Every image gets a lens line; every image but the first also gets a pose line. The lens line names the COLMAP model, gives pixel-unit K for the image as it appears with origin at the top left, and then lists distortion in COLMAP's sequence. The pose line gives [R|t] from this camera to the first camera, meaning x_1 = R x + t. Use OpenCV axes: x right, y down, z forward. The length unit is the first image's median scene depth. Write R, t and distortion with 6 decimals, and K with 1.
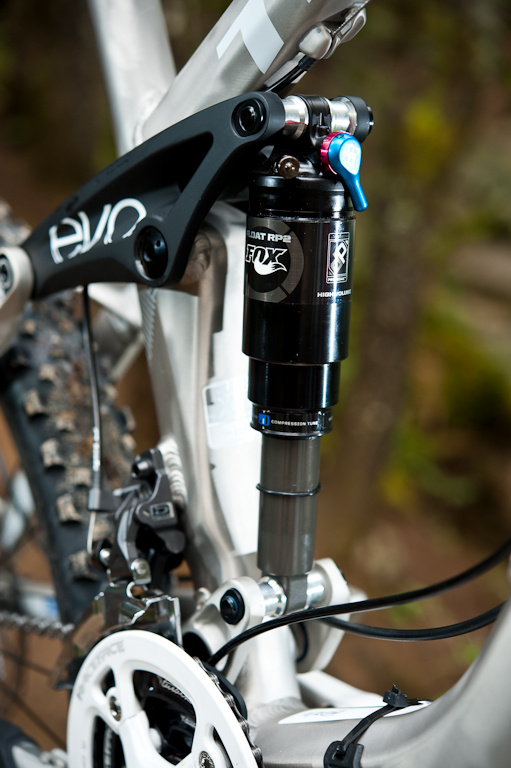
lens RADIAL K [[1326.3, 0, 255.4], [0, 1326.3, 383.7], [0, 0, 1]] dist [0.010972, 0.000000]
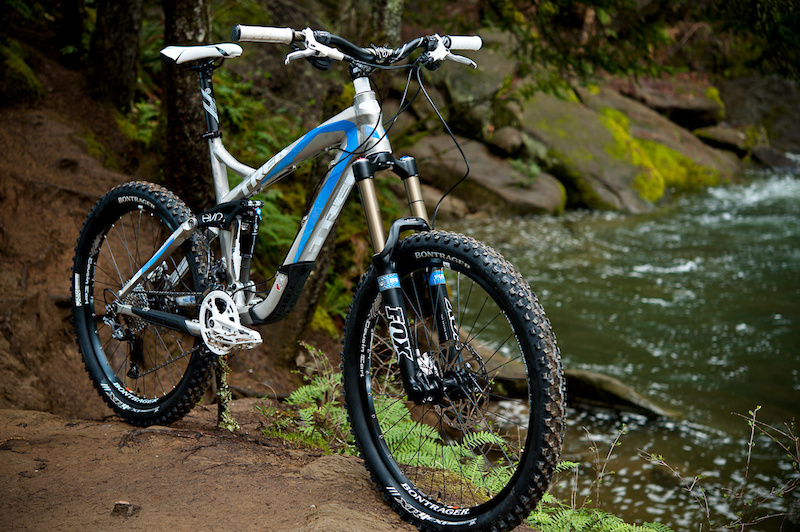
lens RADIAL K [[1381.6, 0, 400.1], [0, 1381.6, 266.2], [0, 0, 1]] dist [0.010972, 0.000000]
pose [[0.990409, 0.062533, 0.123203, -0.046583], [-0.063355, 0.997987, 0.002763, 0.017597], [-0.122782, -0.010542, 0.992378, -4.809319]]
